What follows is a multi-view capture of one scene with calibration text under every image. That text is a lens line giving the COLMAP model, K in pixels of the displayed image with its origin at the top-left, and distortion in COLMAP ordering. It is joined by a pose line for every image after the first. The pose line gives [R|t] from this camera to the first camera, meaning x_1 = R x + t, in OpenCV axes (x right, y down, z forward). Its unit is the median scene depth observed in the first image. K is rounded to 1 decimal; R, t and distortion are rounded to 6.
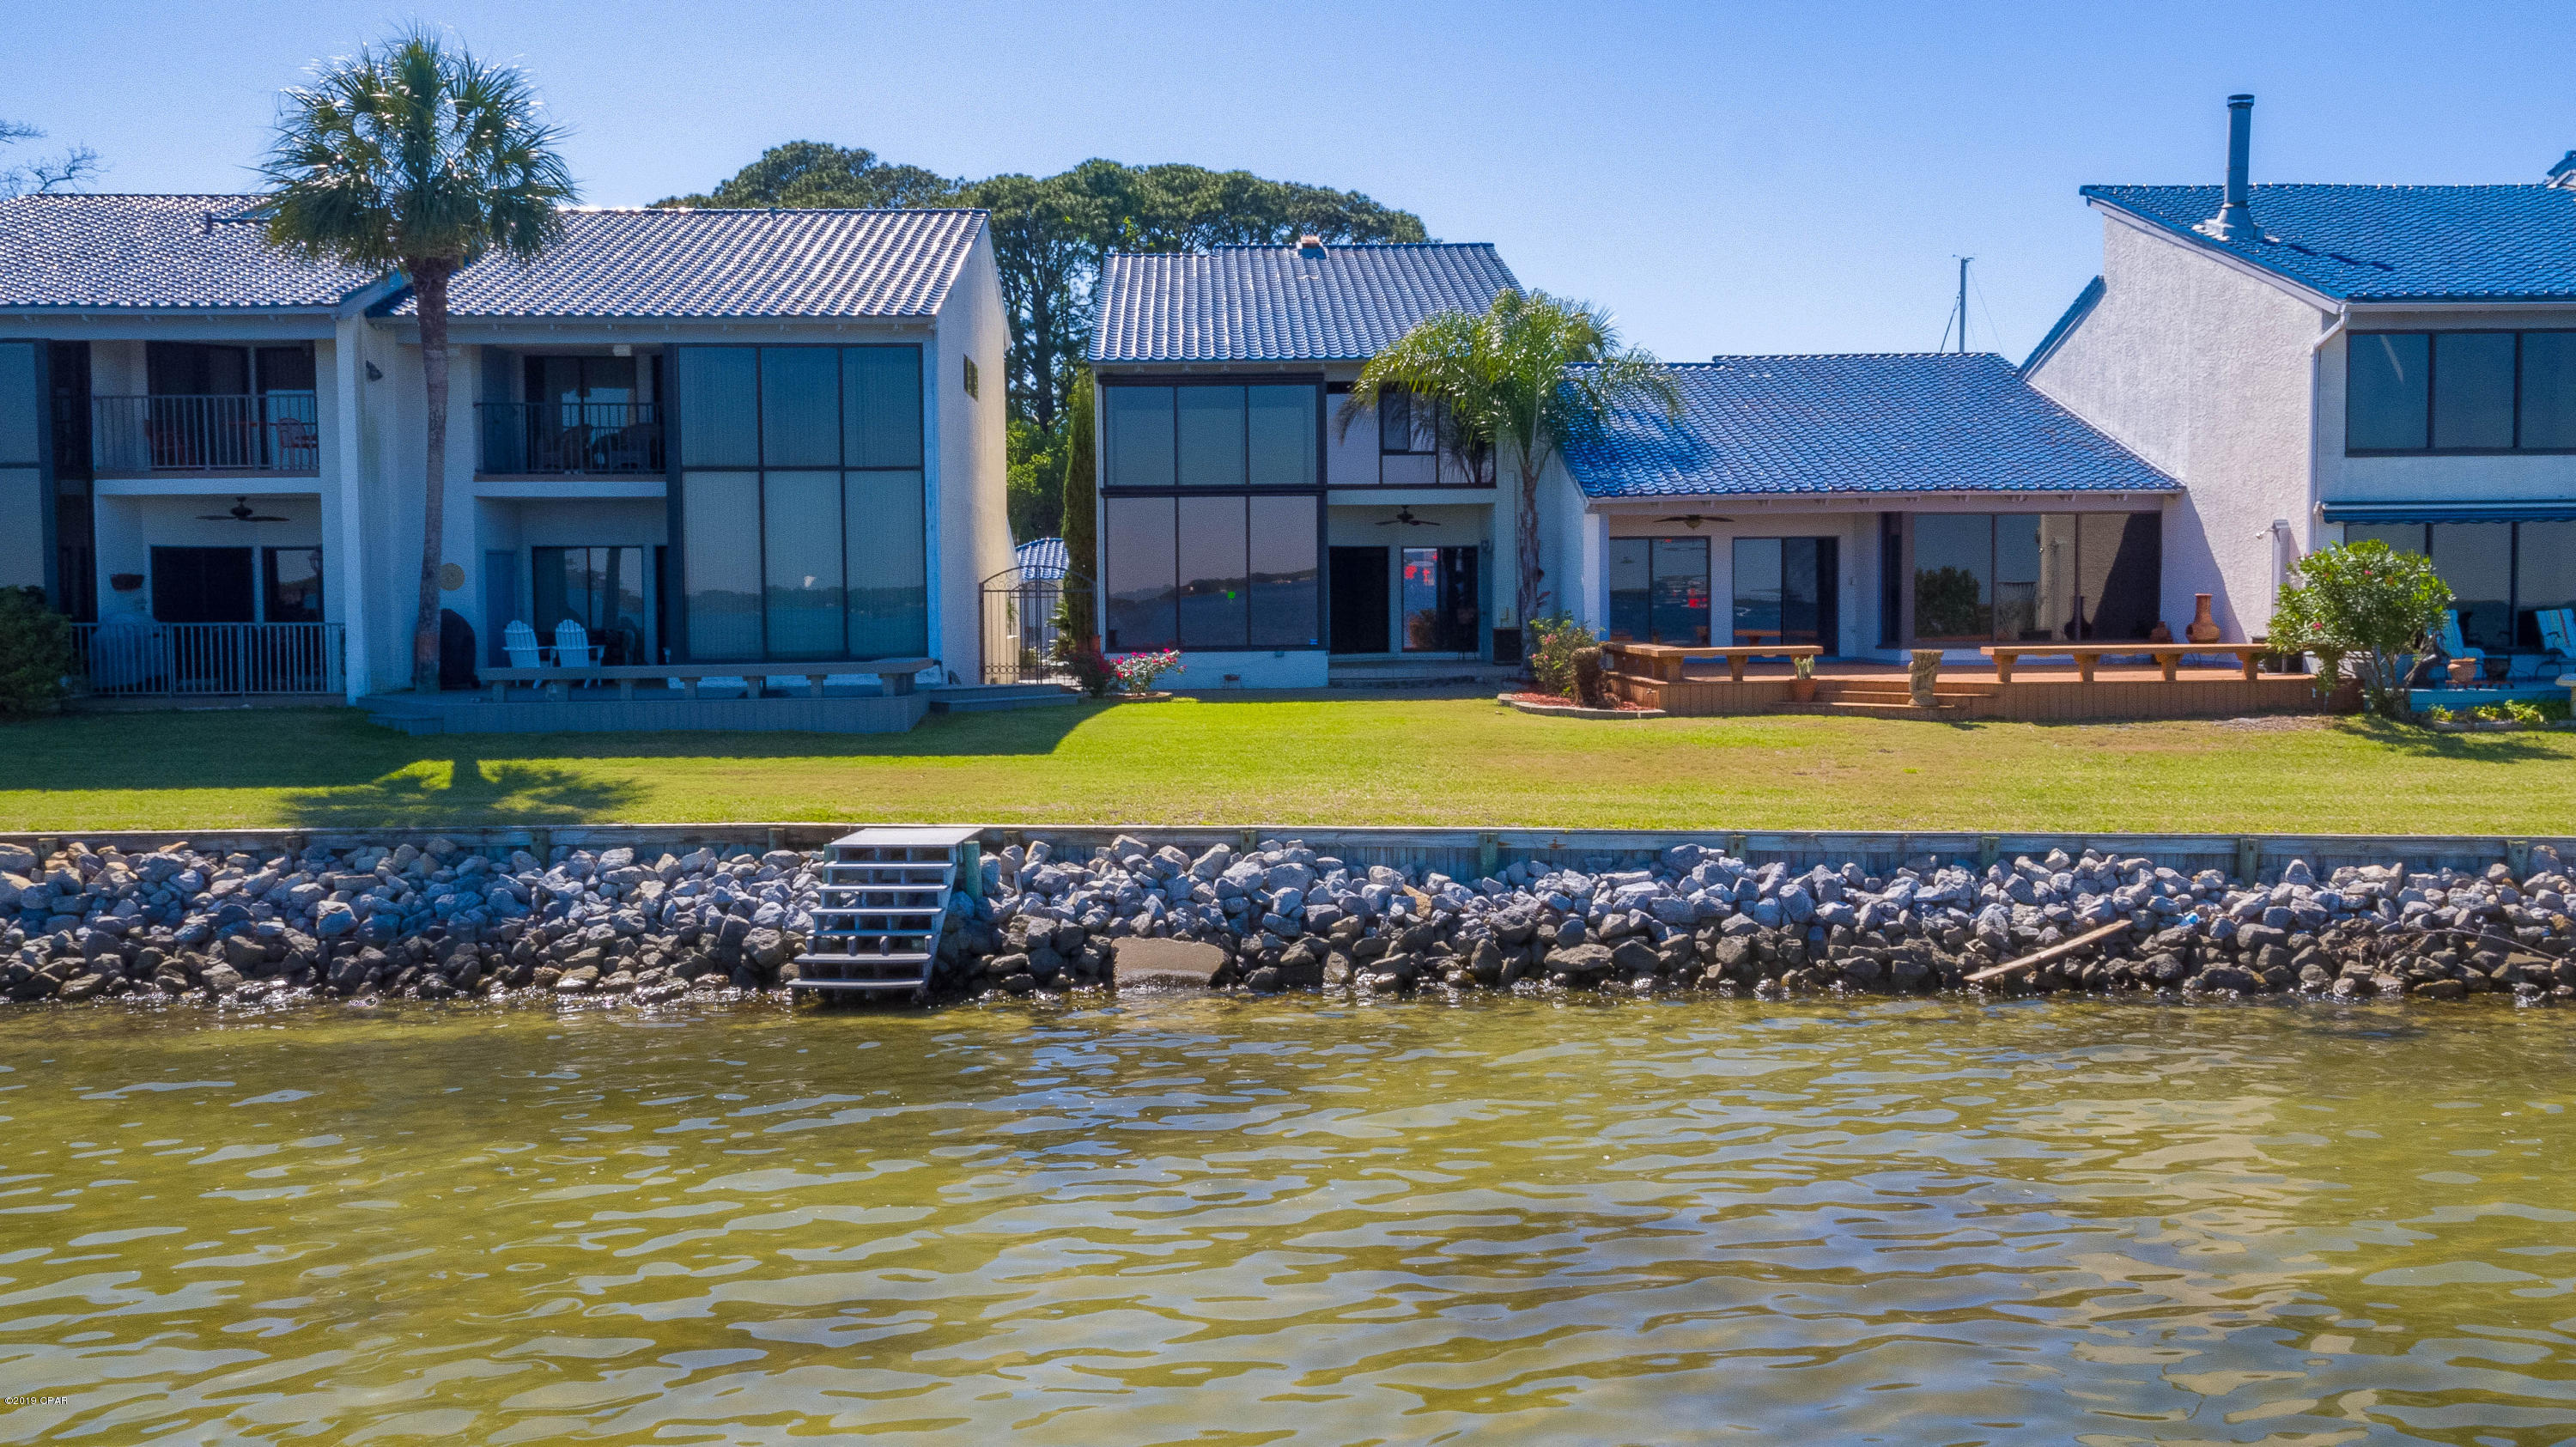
lens RADIAL K [[2601.7, 0, 1226.4], [0, 2601.7, 774.0], [0, 0, 1]] dist [0.004077, -0.013684]
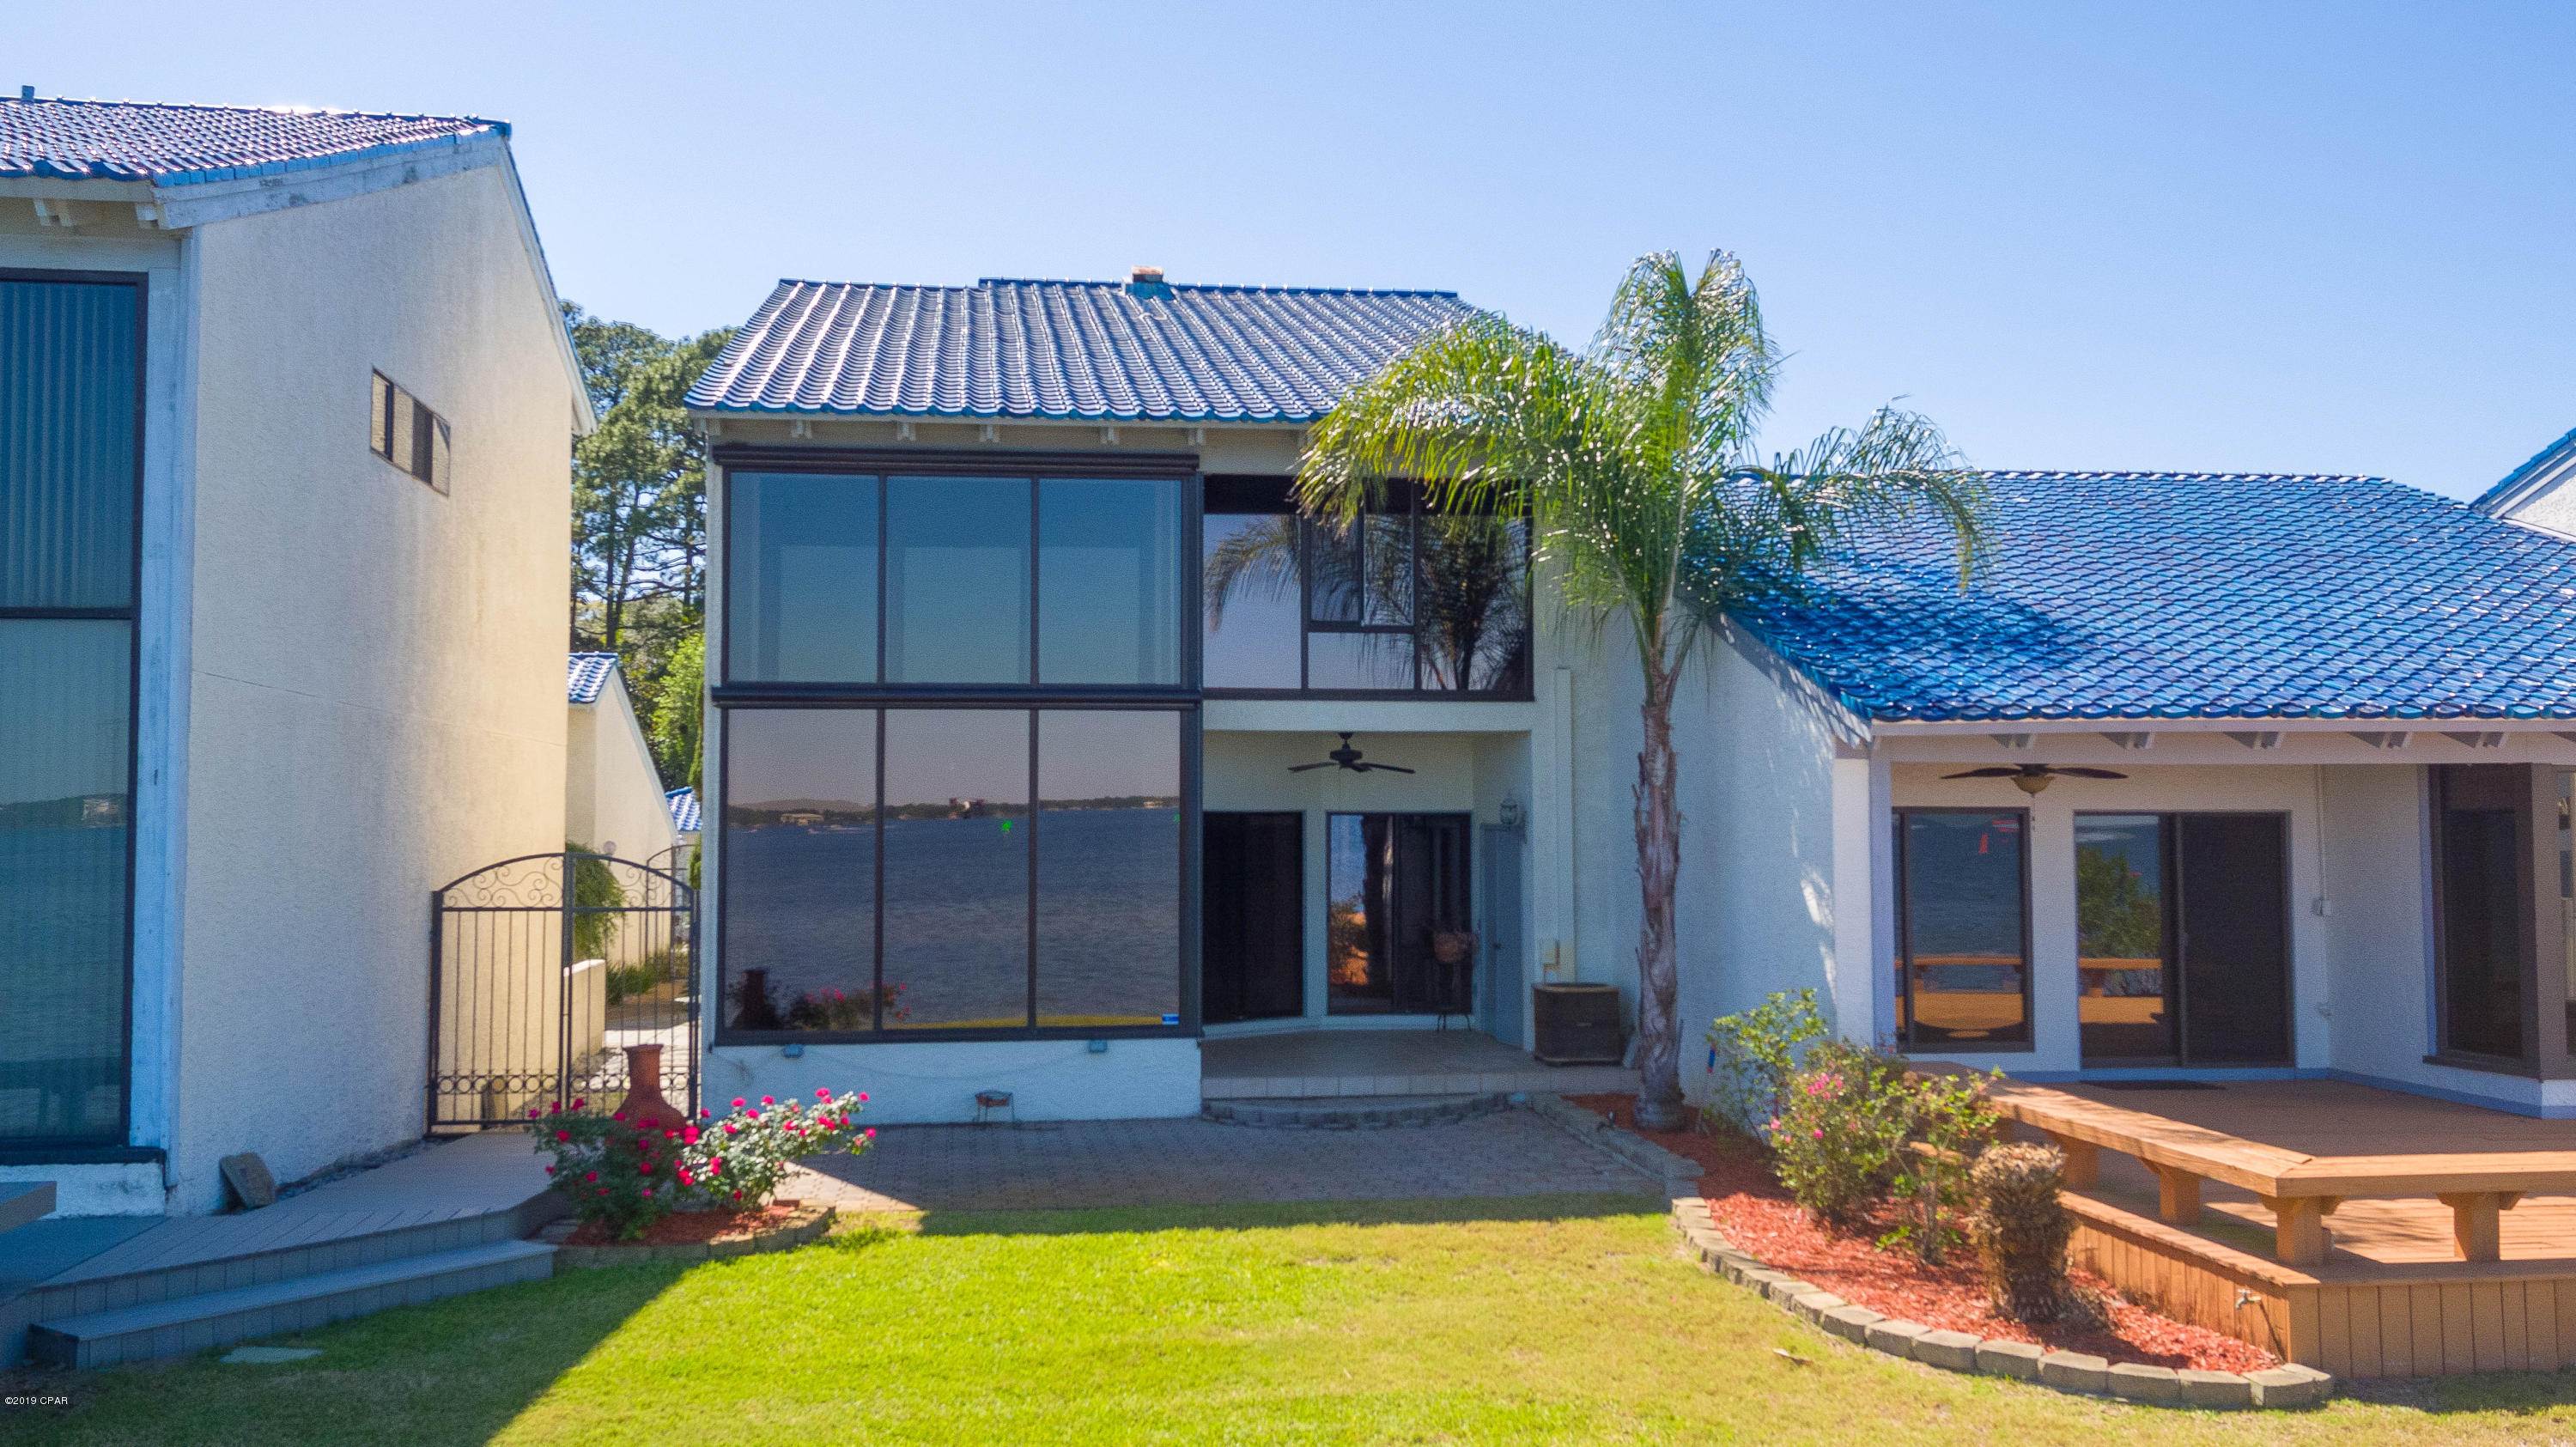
lens RADIAL K [[2690.2, 0, 1288.0], [0, 2690.2, 723.5], [0, 0, 1]] dist [0.048267, -0.030458]
pose [[0.994291, 0.013777, 0.105813, 0.002275], [-0.002444, 0.994310, -0.106493, -0.051369], [-0.106678, 0.105627, 0.988667, 0.502727]]
